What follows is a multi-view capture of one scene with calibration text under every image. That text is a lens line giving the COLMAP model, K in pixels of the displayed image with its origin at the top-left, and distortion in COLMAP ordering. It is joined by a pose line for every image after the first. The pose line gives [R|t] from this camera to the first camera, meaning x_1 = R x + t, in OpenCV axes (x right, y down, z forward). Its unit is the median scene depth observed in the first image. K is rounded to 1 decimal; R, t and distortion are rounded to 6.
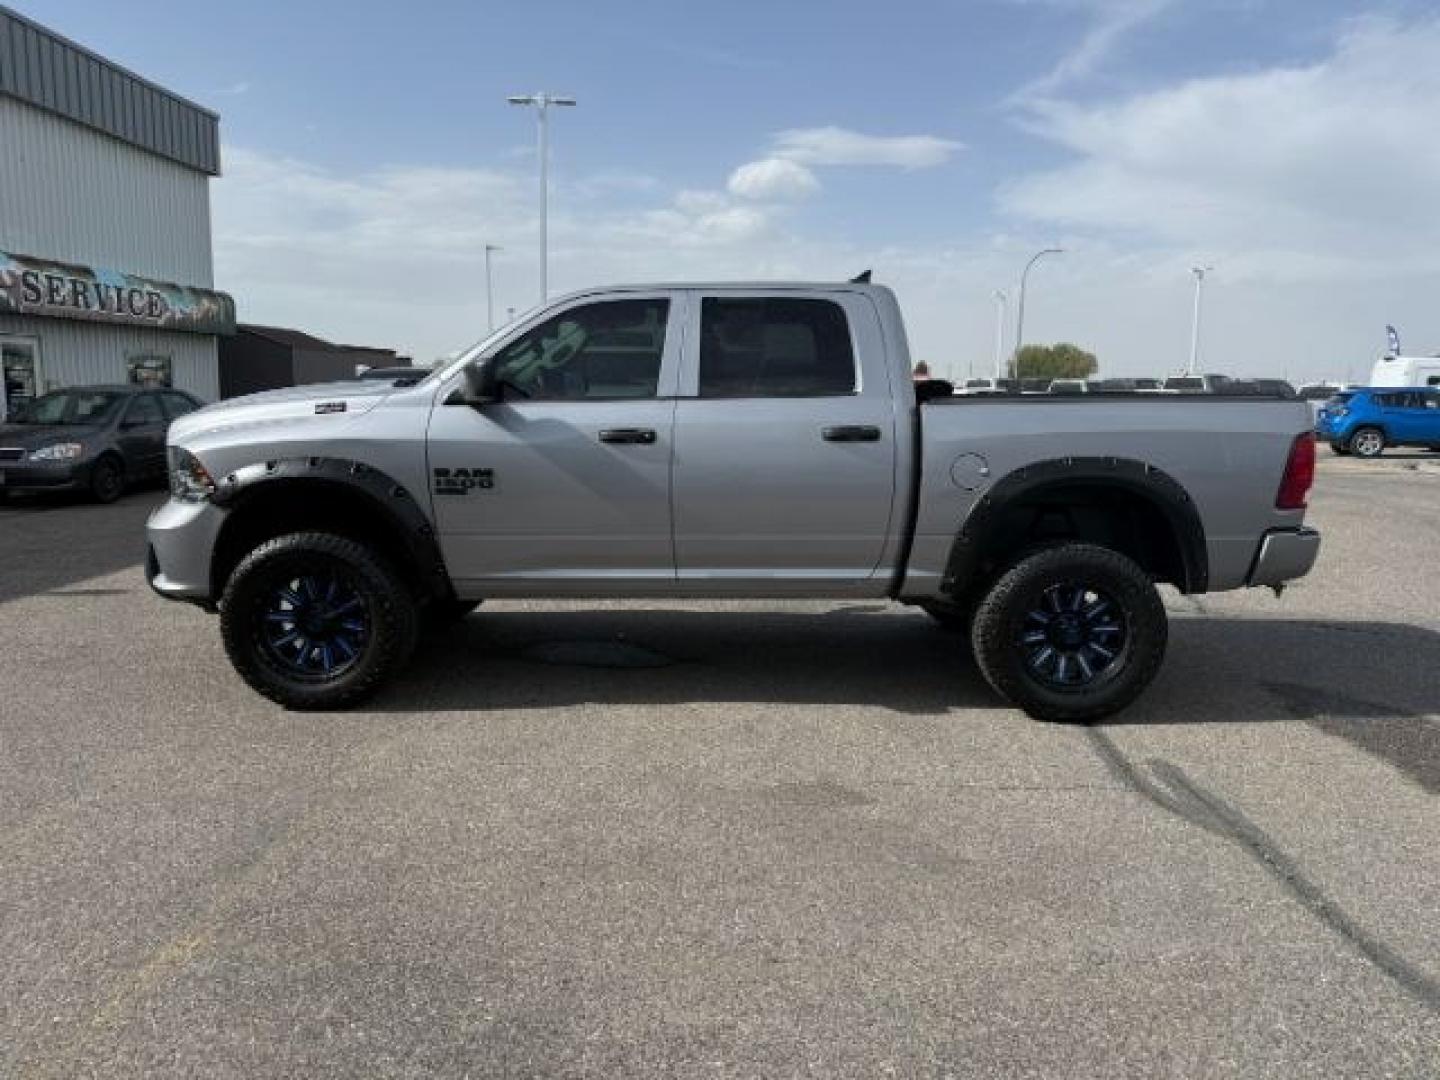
lens RADIAL K [[990.5, 0, 720.0], [0, 990.5, 540.0], [0, 0, 1]] dist [0.009335, -0.000154]
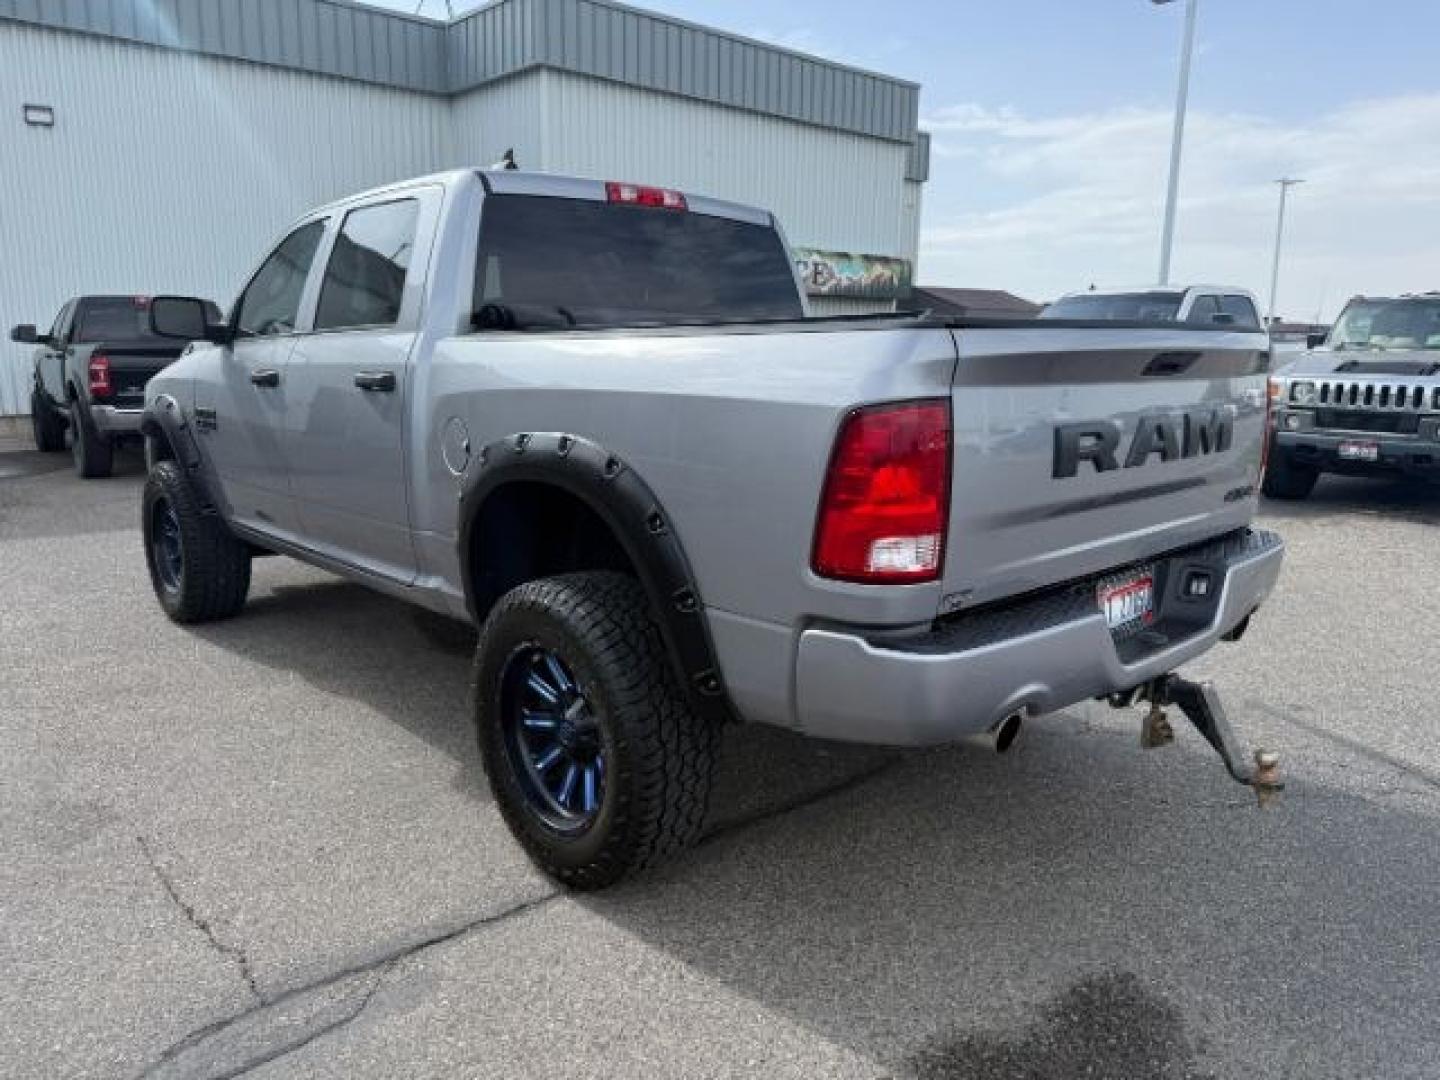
lens RADIAL K [[1013.9, 0, 747.7], [0, 1013.9, 543.6], [0, 0, 1]] dist [0.040849, -0.066521]
pose [[0.695944, 0.129830, -0.706262, 0.210575], [-0.107422, 0.991276, 0.076370, -0.018274], [0.710016, 0.022719, 0.703819, 0.162387]]
